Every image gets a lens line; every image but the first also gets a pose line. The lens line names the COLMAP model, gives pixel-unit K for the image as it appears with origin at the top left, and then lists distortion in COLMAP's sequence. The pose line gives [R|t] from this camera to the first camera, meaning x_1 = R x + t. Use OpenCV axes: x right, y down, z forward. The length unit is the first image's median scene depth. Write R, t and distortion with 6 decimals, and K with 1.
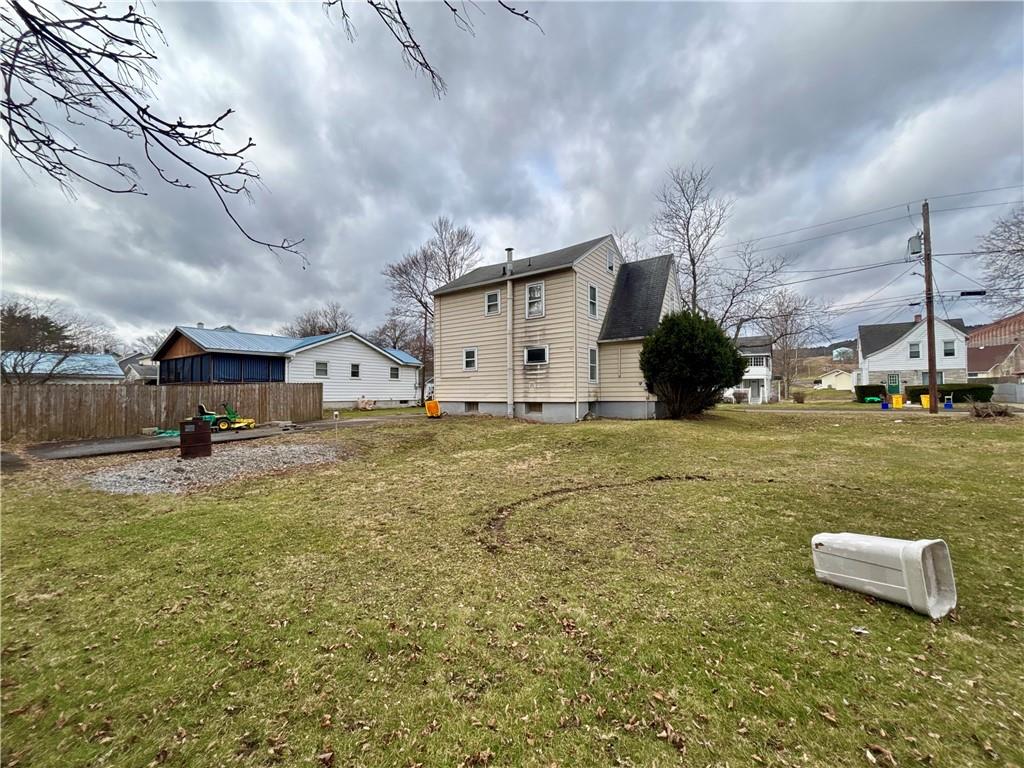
lens RADIAL K [[413.1, 0, 514.7], [0, 413.1, 383.0], [0, 0, 1]] dist [-0.003331, 0.001437]
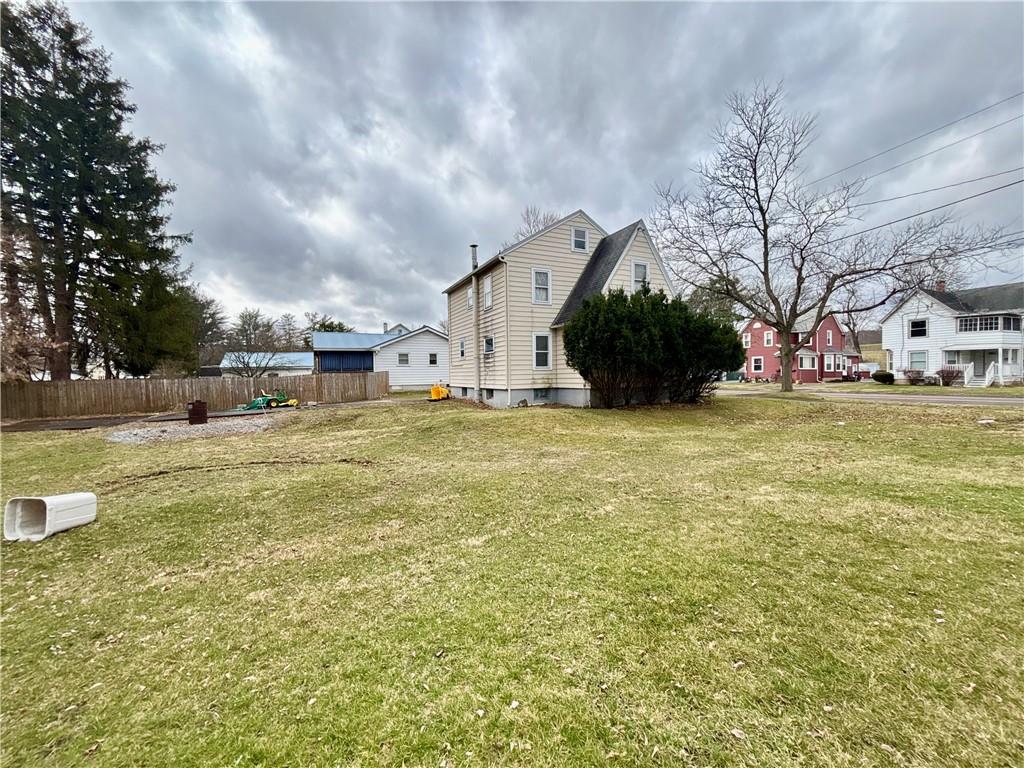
lens RADIAL K [[413.1, 0, 513.5], [0, 413.1, 381.5], [0, 0, 1]] dist [-0.003331, 0.001437]
pose [[0.876702, -0.001446, -0.481031, 0.598890], [0.024840, 0.998797, 0.042270, -0.015505], [0.480391, -0.049007, 0.875684, 0.093705]]
